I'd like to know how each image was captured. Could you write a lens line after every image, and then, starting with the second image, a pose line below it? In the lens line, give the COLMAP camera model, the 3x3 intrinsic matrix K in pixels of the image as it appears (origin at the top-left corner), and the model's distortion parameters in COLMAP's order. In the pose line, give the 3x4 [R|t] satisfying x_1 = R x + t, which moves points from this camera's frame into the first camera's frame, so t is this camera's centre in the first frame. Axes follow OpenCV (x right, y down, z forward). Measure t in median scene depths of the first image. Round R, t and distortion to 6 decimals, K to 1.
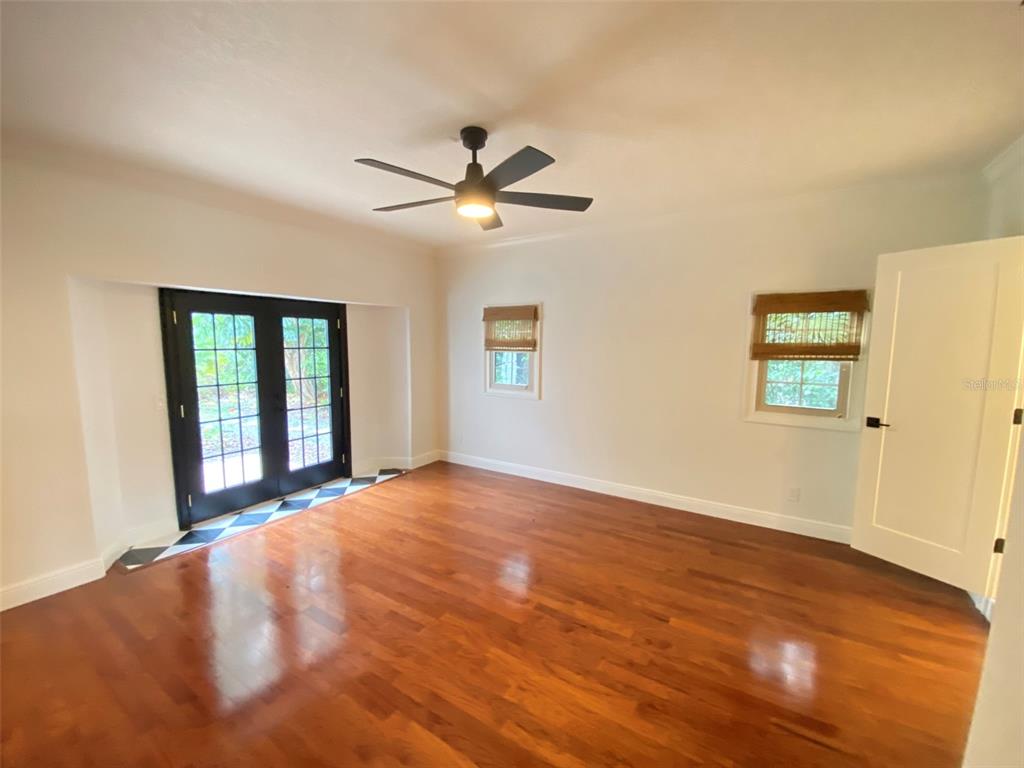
lens RADIAL K [[415.3, 0, 517.7], [0, 415.3, 384.1], [0, 0, 1]] dist [0.015134, -0.019954]
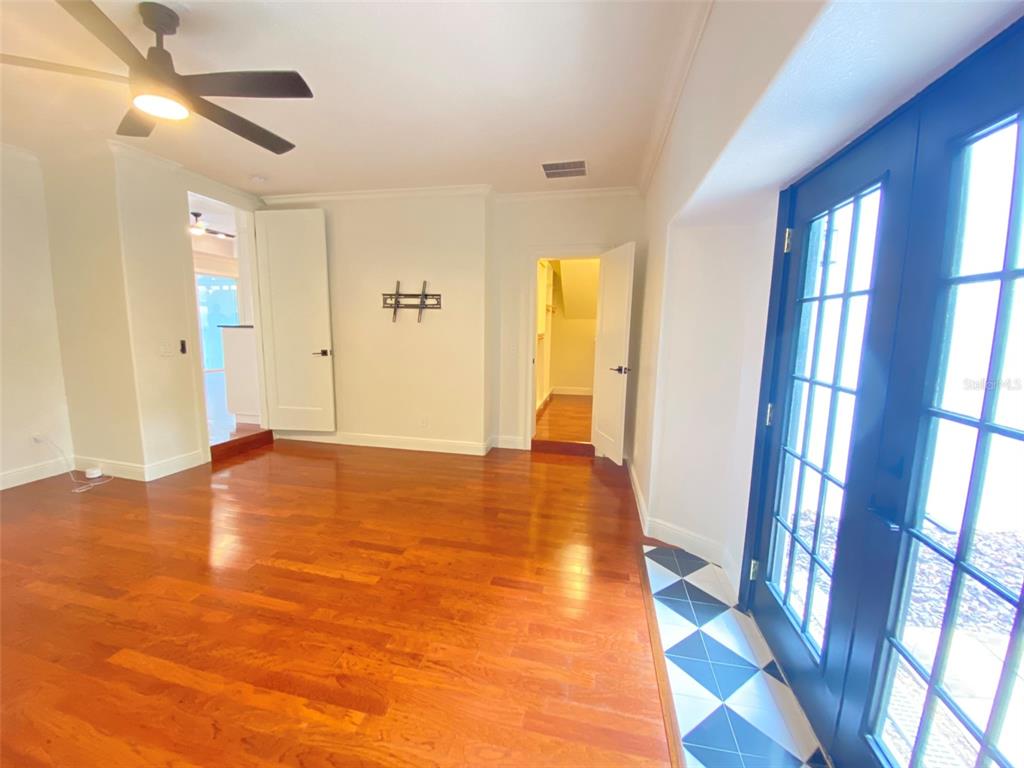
lens RADIAL K [[415.3, 0, 517.7], [0, 415.3, 384.1], [0, 0, 1]] dist [0.015134, -0.019954]
pose [[-0.935123, 0.023644, -0.353534, -0.342868], [-0.064573, 0.969690, 0.235653, -0.099206], [0.348390, 0.243194, -0.905252, 1.585664]]
